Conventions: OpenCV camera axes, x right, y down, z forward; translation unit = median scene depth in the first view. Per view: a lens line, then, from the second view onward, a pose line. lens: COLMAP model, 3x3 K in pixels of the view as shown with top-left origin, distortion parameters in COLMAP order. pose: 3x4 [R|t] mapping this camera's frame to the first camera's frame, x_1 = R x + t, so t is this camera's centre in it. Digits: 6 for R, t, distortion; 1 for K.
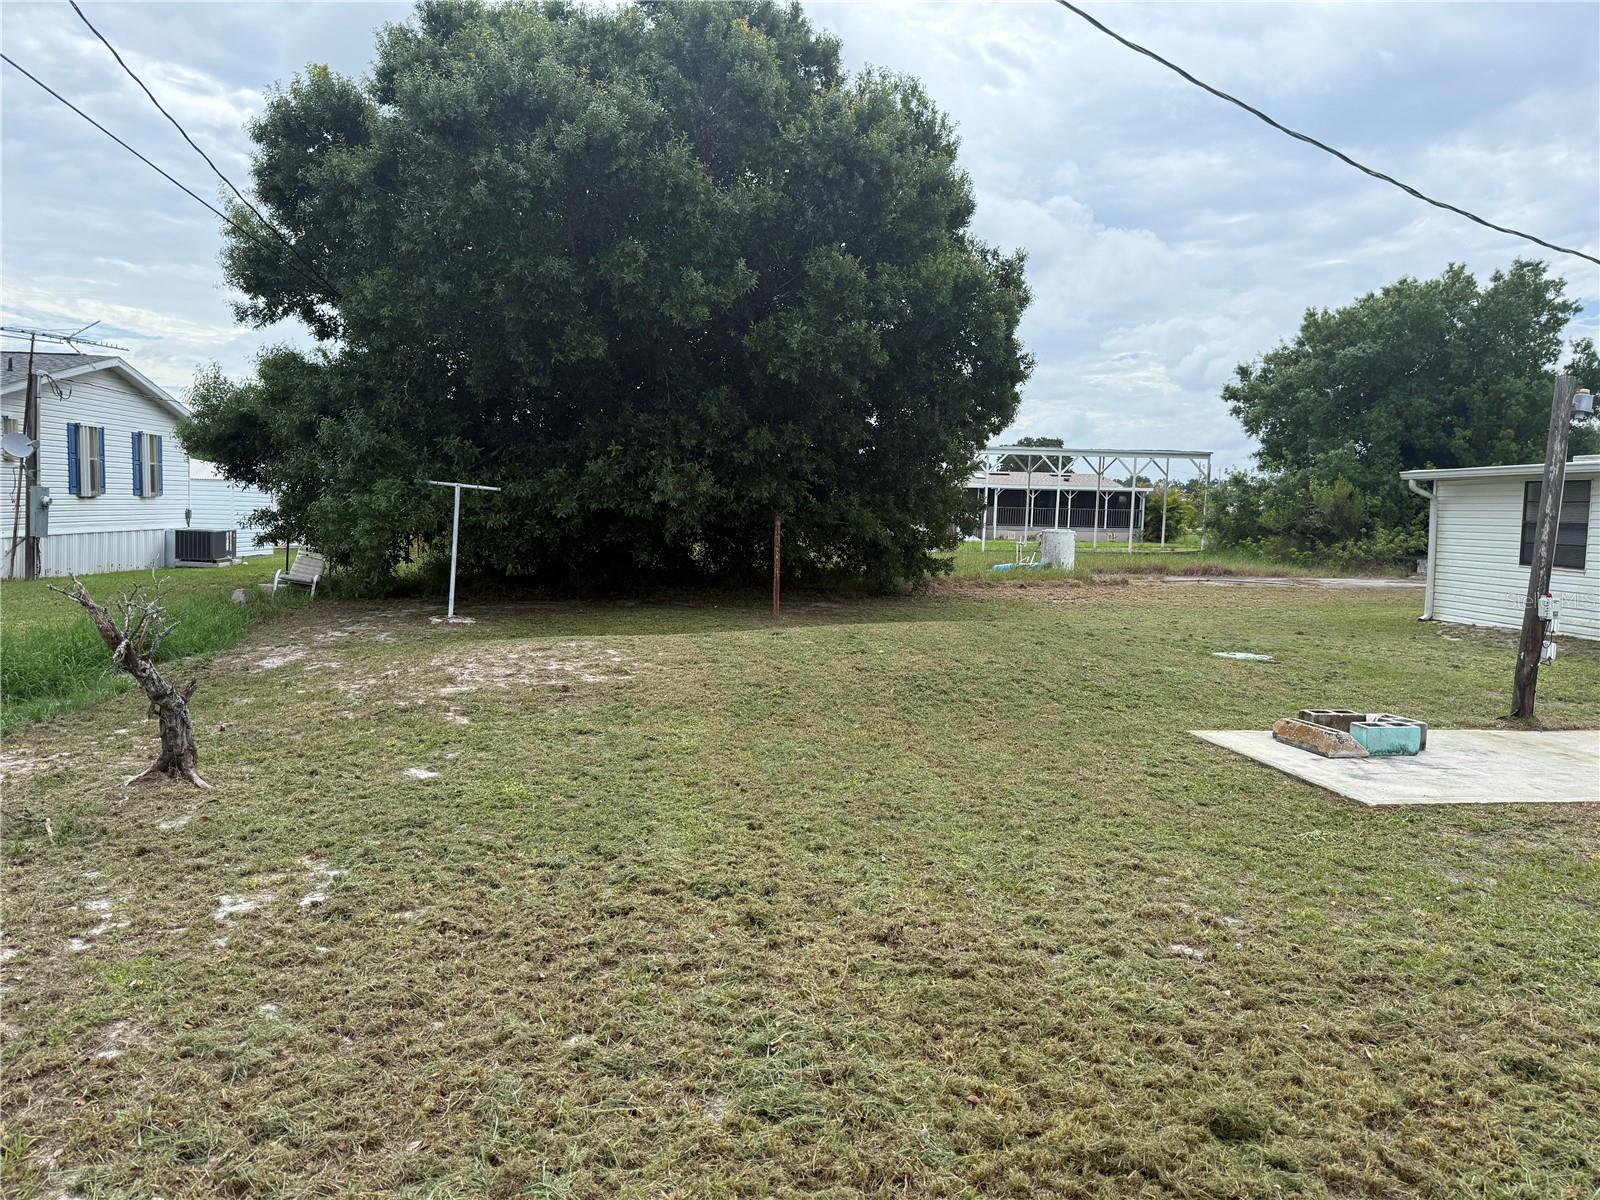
lens RADIAL K [[1123.9, 0, 799.5], [0, 1123.9, 605.7], [0, 0, 1]] dist [0.165394, -0.241579]
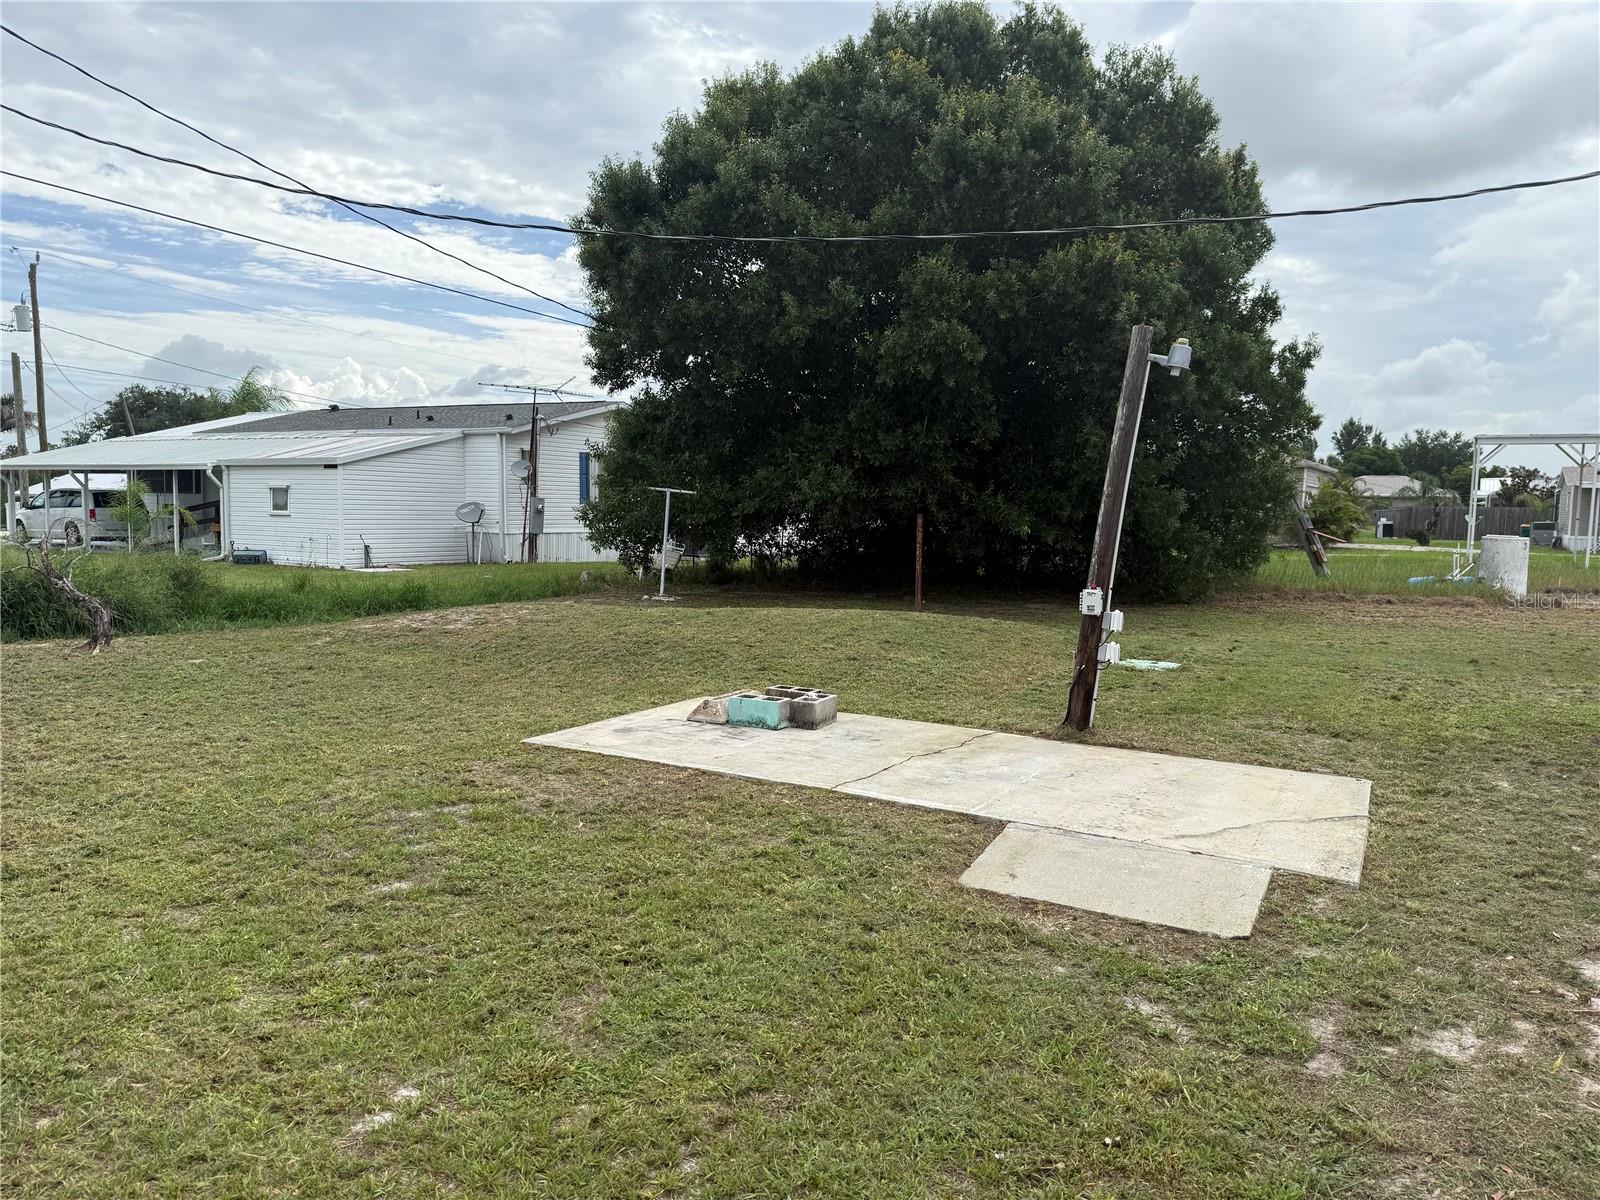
lens RADIAL K [[1123.9, 0, 799.5], [0, 1123.9, 605.7], [0, 0, 1]] dist [0.165394, -0.241579]
pose [[0.793819, 0.044455, -0.606527, 0.452952], [-0.053236, 0.998576, 0.003515, 0.006604], [0.605820, 0.029499, 0.795055, 0.090499]]
